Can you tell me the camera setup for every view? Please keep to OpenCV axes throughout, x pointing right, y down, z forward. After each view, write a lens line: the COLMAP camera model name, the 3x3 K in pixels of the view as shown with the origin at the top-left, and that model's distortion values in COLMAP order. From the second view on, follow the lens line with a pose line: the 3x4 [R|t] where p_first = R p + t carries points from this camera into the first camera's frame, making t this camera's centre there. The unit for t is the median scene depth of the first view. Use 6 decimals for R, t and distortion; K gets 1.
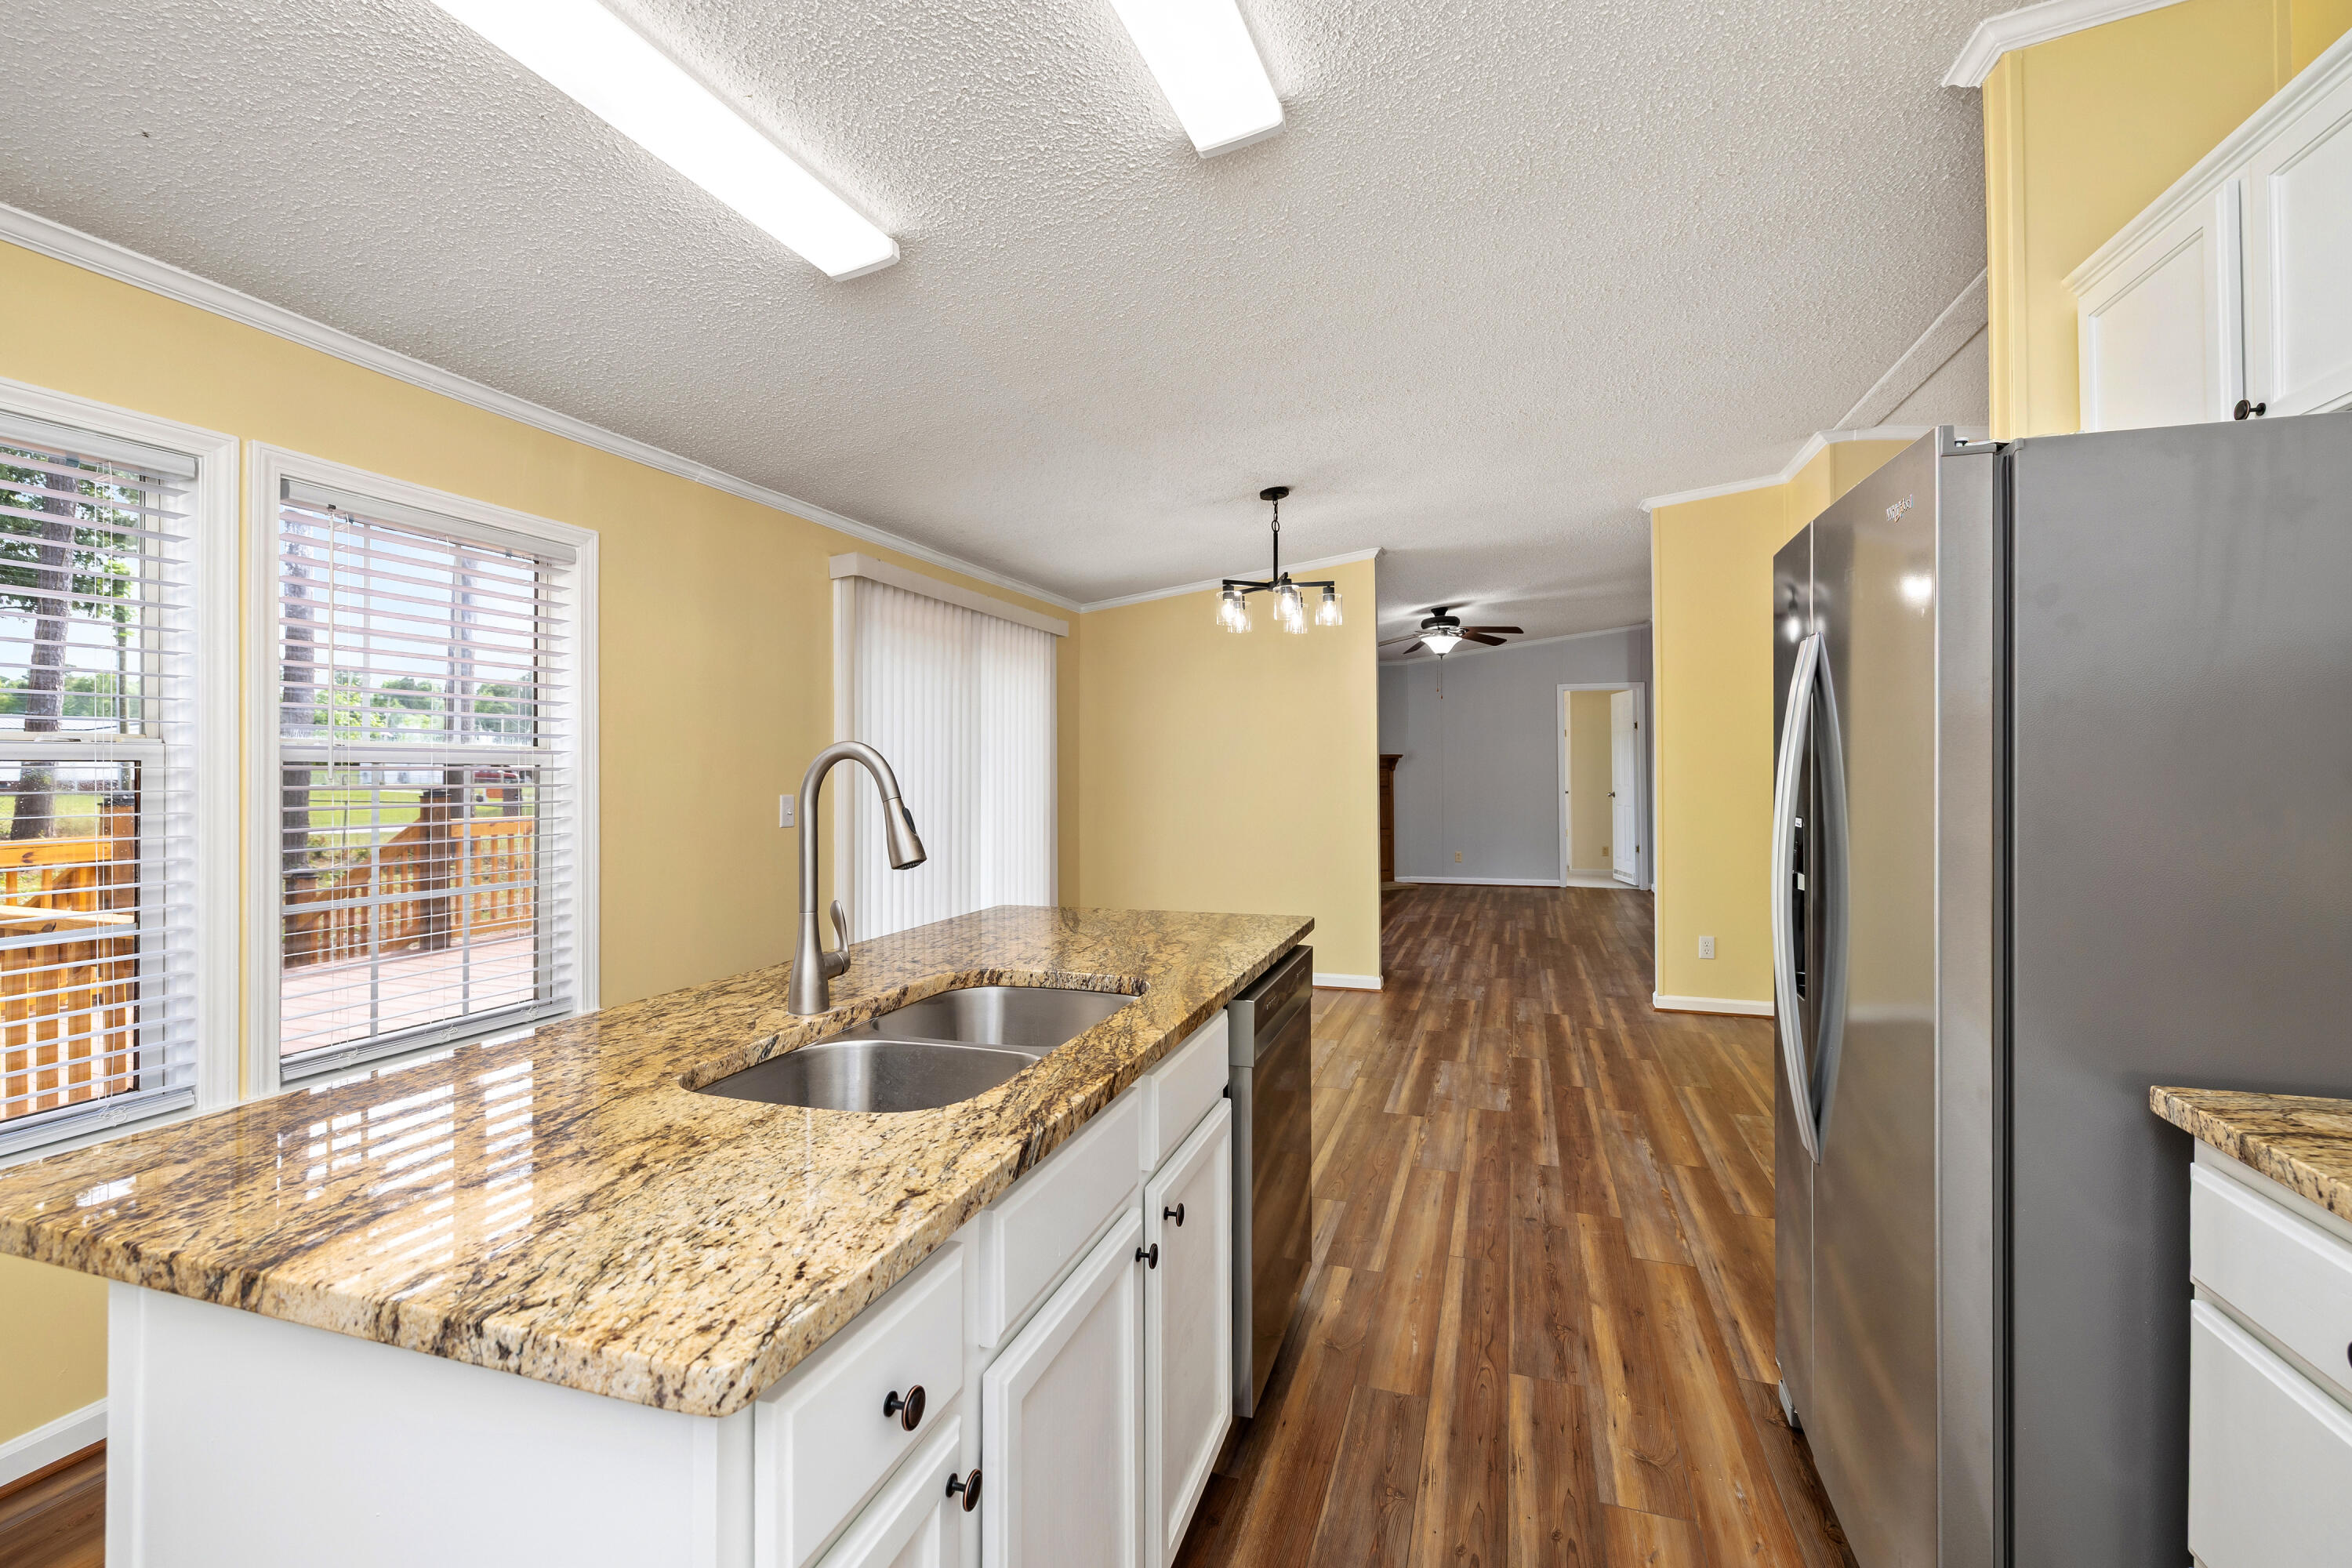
lens RADIAL K [[1003.8, 0, 1175.6], [0, 1003.8, 766.2], [0, 0, 1]] dist [0.000484, 0.000727]
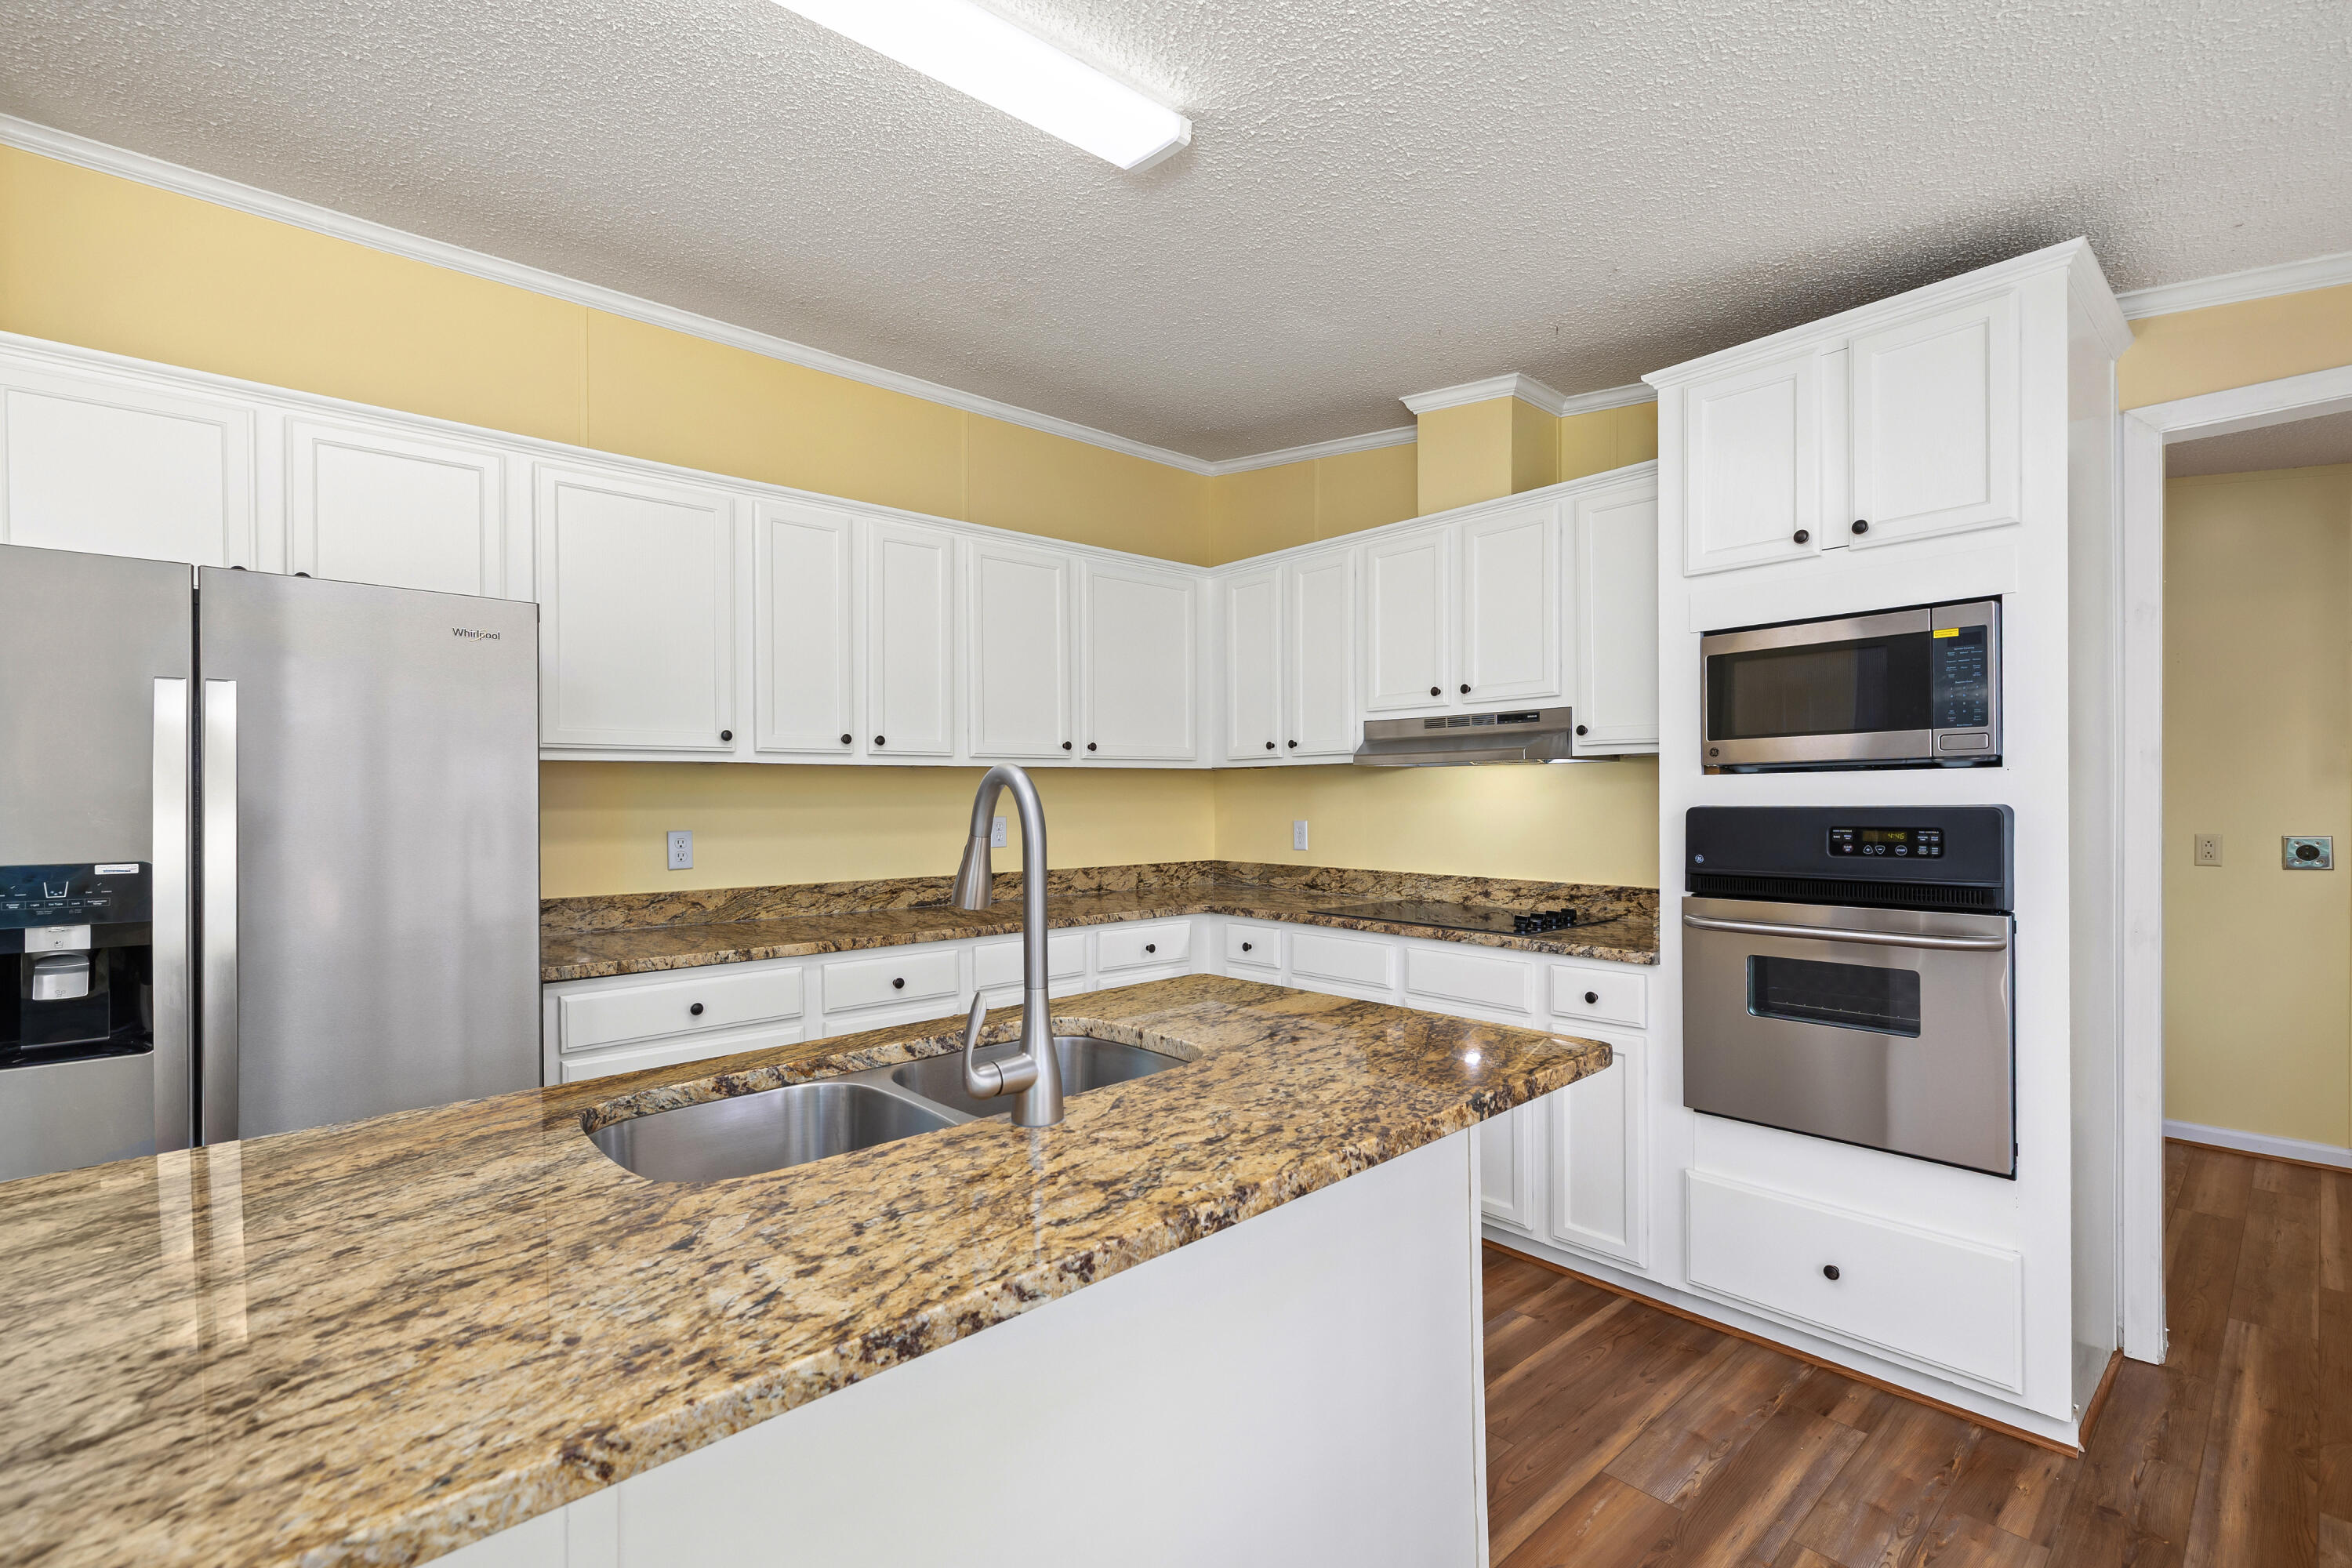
lens RADIAL K [[1032.8, 0, 1193.8], [0, 1032.8, 794.6], [0, 0, 1]] dist [0.000480, 0.000026]
pose [[-0.875420, 0.015588, 0.483111, -0.553657], [0.011847, 0.999872, -0.010794, 0.007533], [-0.483217, -0.003726, -0.875493, 1.063277]]
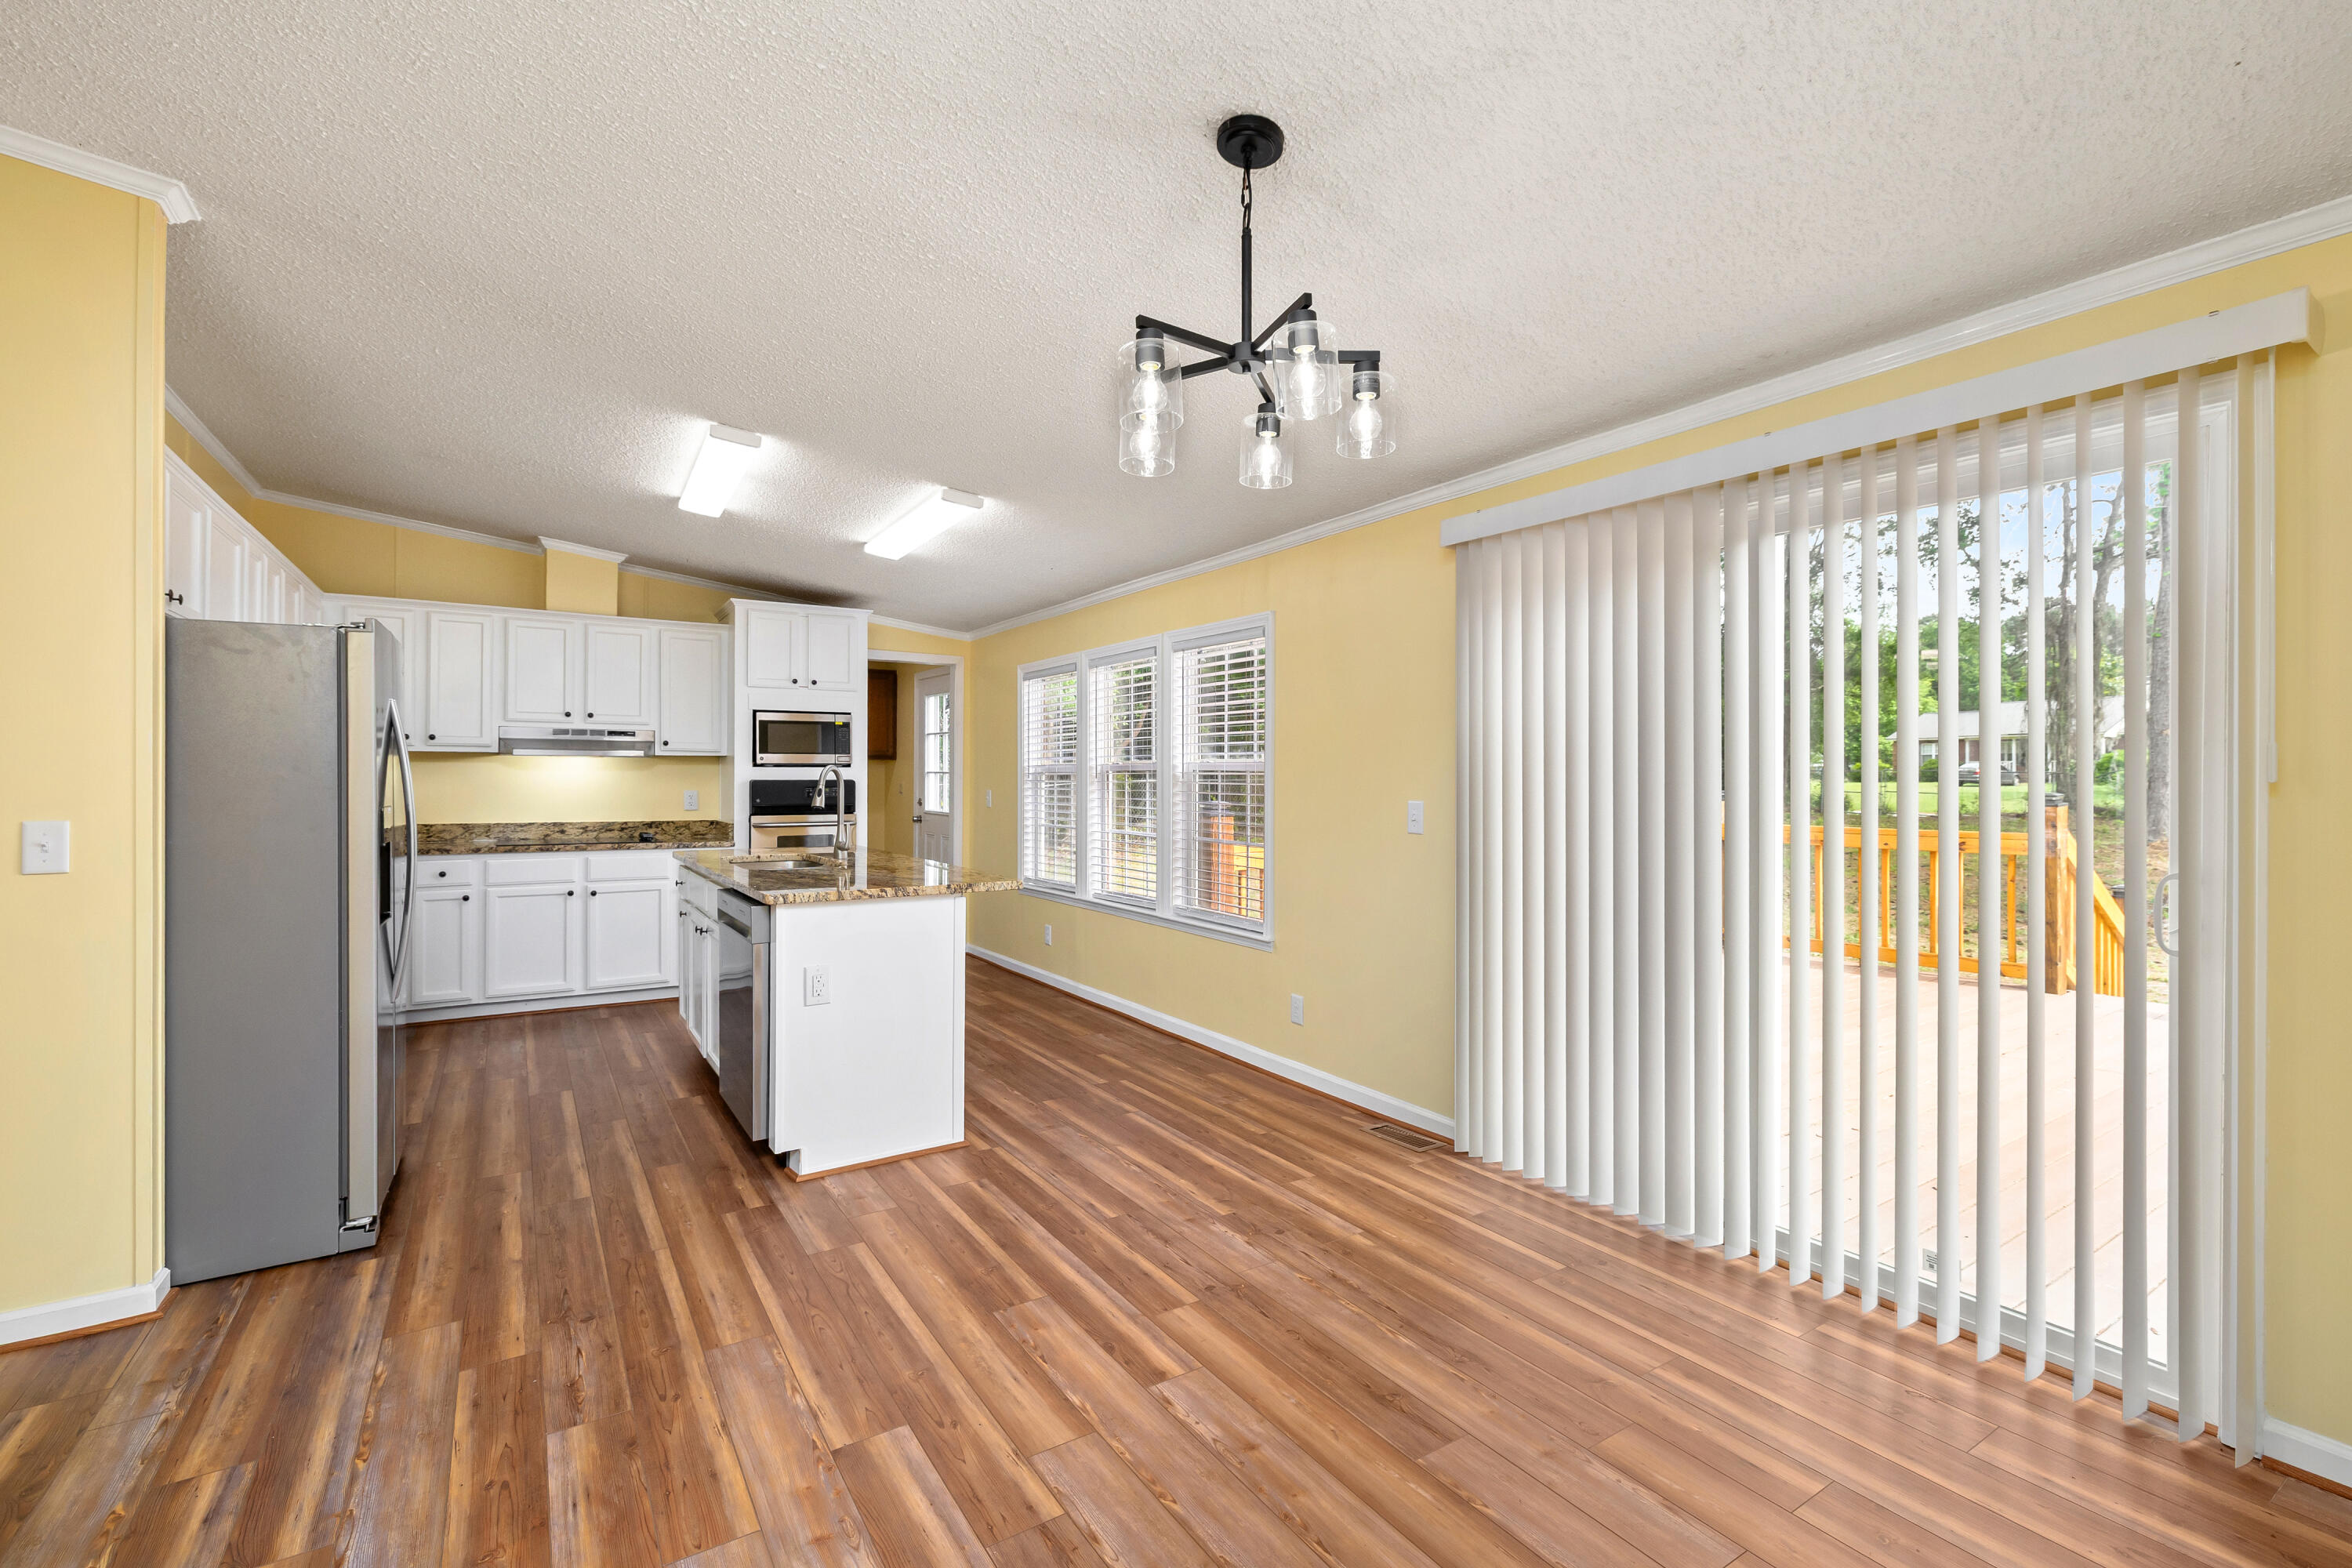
lens RADIAL K [[1003.8, 0, 1169.2], [0, 1003.8, 782.3], [0, 0, 1]] dist [0.000484, 0.000727]
pose [[-0.617241, 0.012969, -0.786667, 0.857393], [0.005944, 0.999912, 0.011820, -0.003612], [0.786752, 0.002620, -0.617264, 2.299646]]
